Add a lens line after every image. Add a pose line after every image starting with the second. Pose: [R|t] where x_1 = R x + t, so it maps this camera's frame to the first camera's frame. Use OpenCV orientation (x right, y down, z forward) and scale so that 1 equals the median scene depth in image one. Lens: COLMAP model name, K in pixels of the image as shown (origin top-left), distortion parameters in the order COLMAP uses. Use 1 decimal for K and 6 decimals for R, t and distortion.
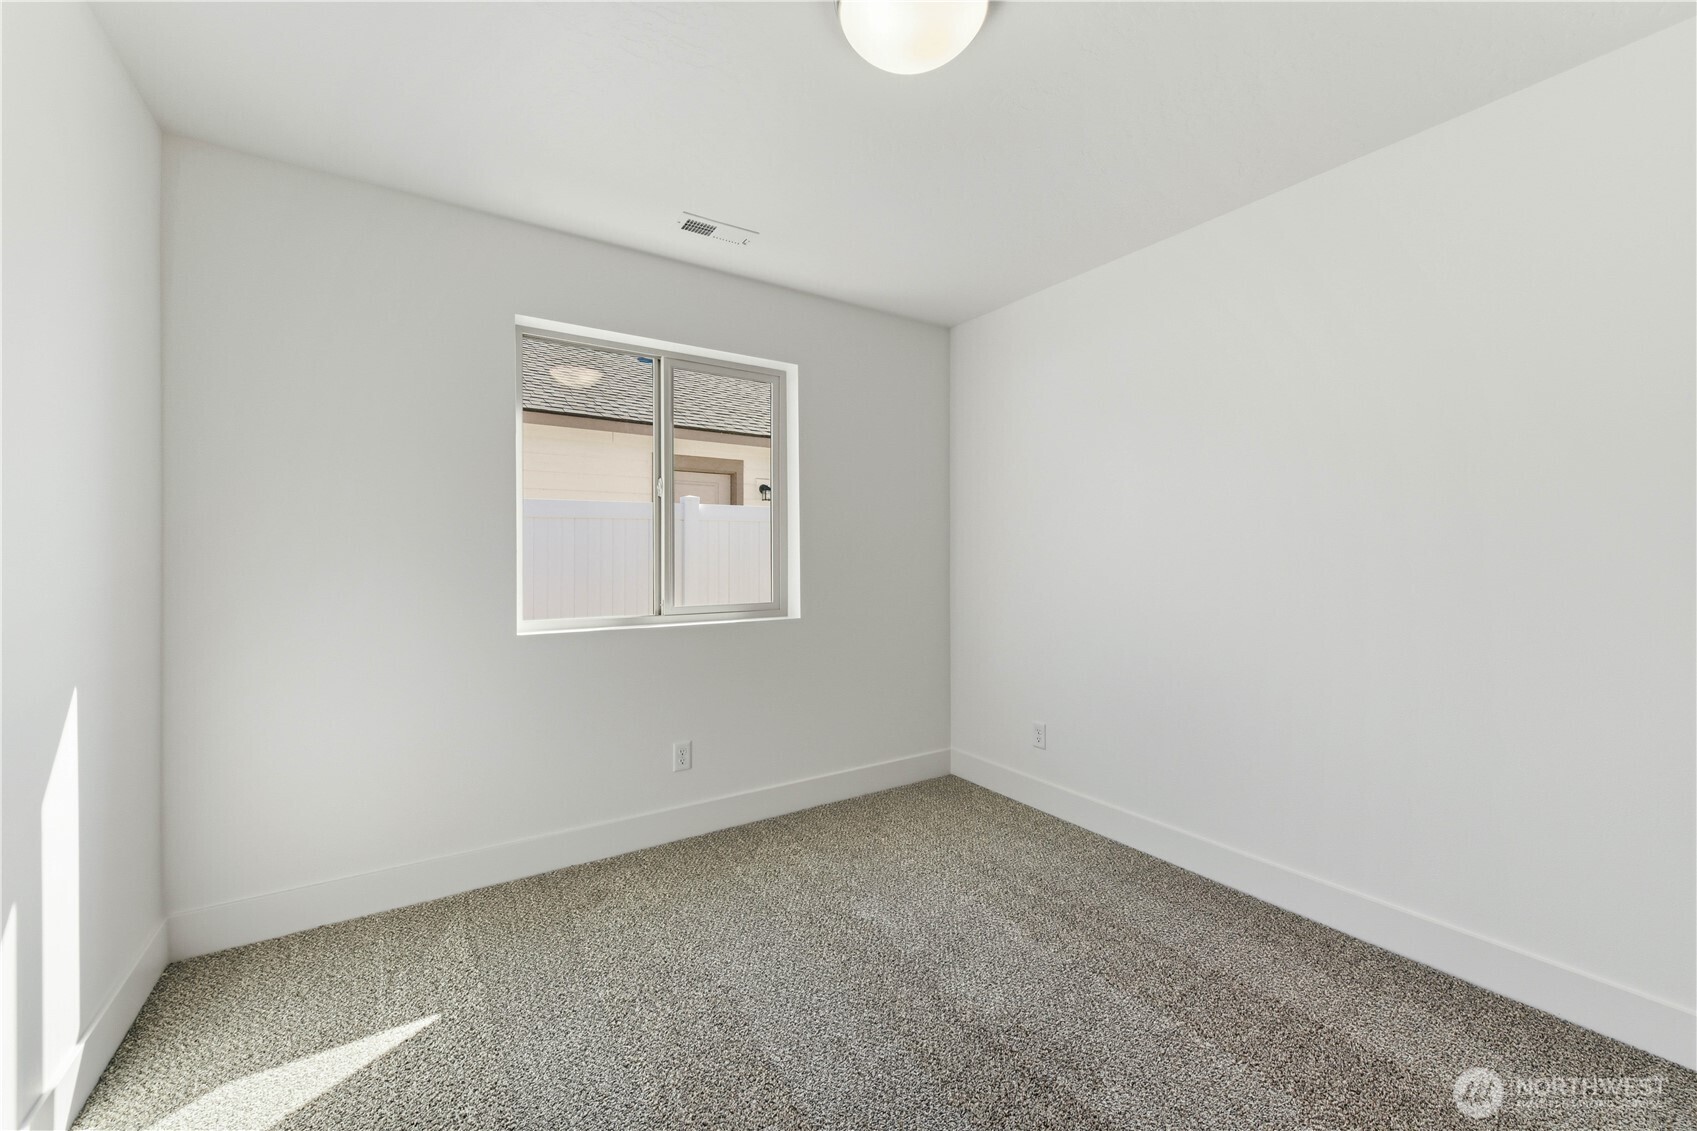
lens RADIAL K [[669.9, 0, 849.7], [0, 669.9, 560.8], [0, 0, 1]] dist [0.002960, -0.000148]
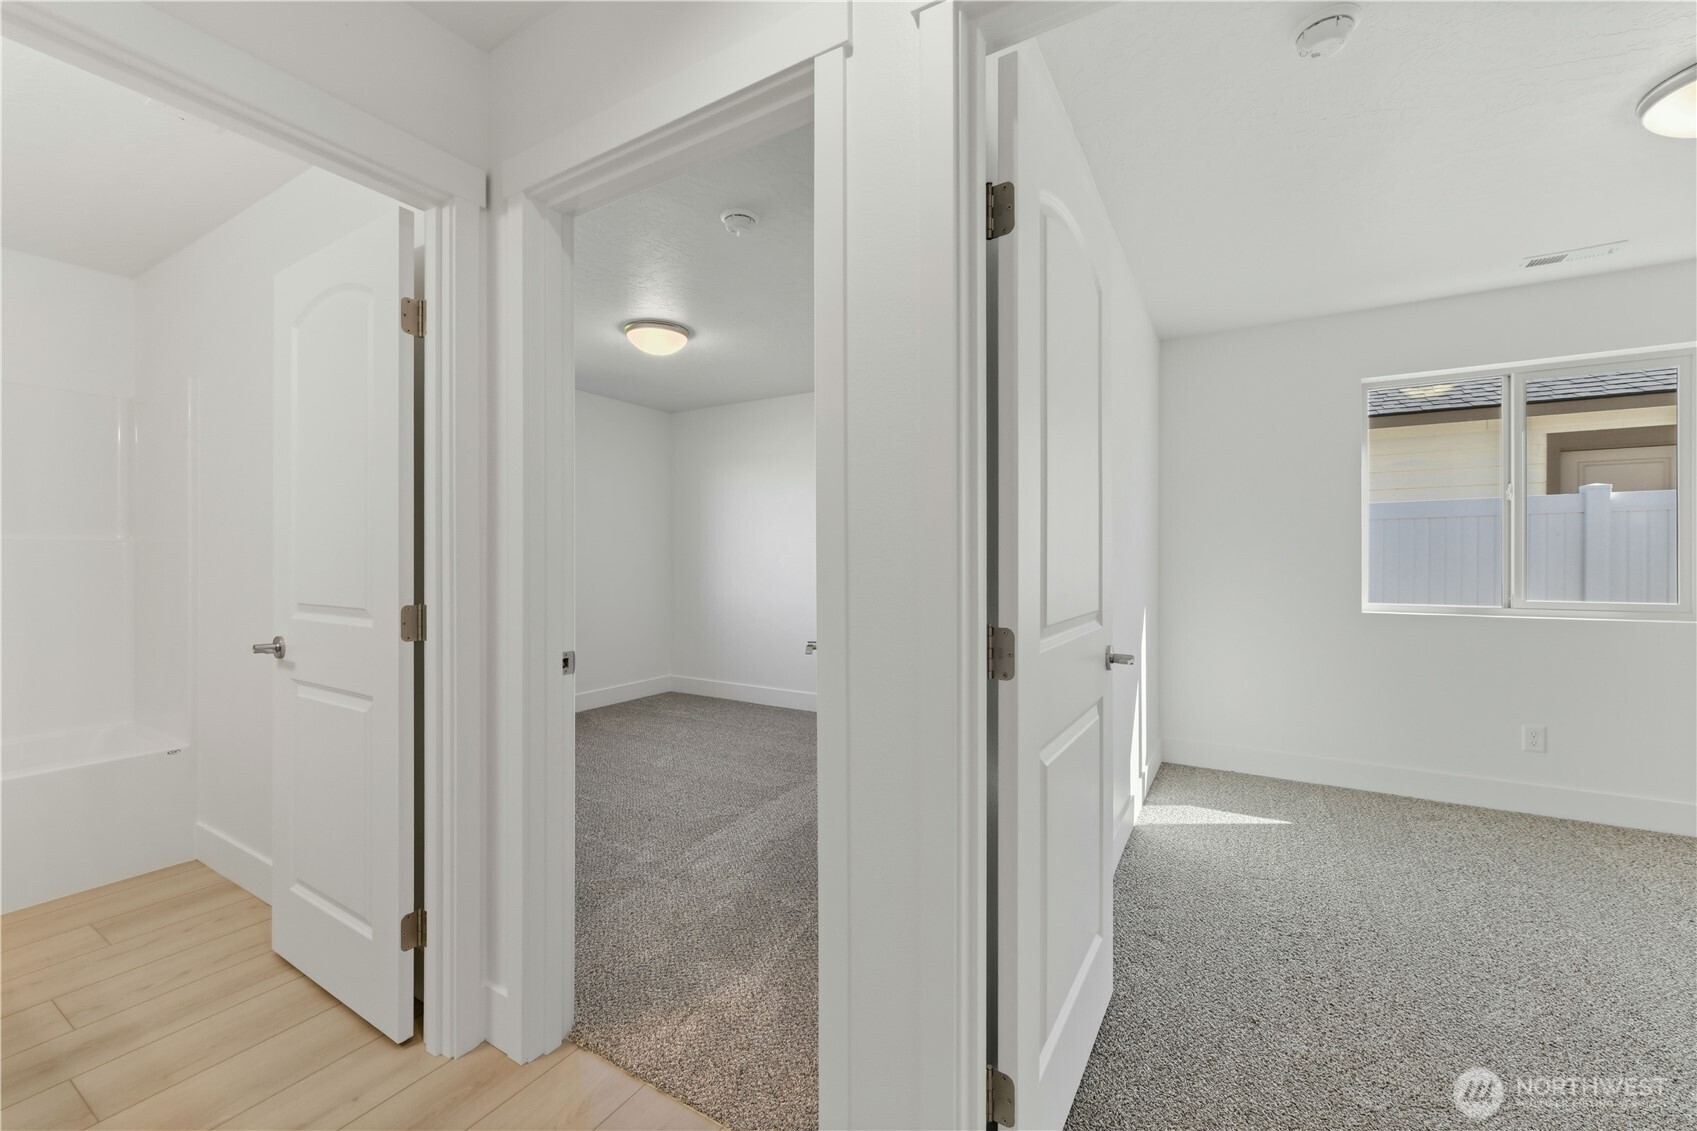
lens RADIAL K [[664.0, 0, 848.1], [0, 664.0, 554.5], [0, 0, 1]] dist [0.002273, -0.000495]
pose [[0.427604, -0.001910, -0.903964, 0.285202], [-0.003548, 0.999987, -0.003791, 0.001019], [0.903959, 0.004829, 0.427591, -0.535048]]
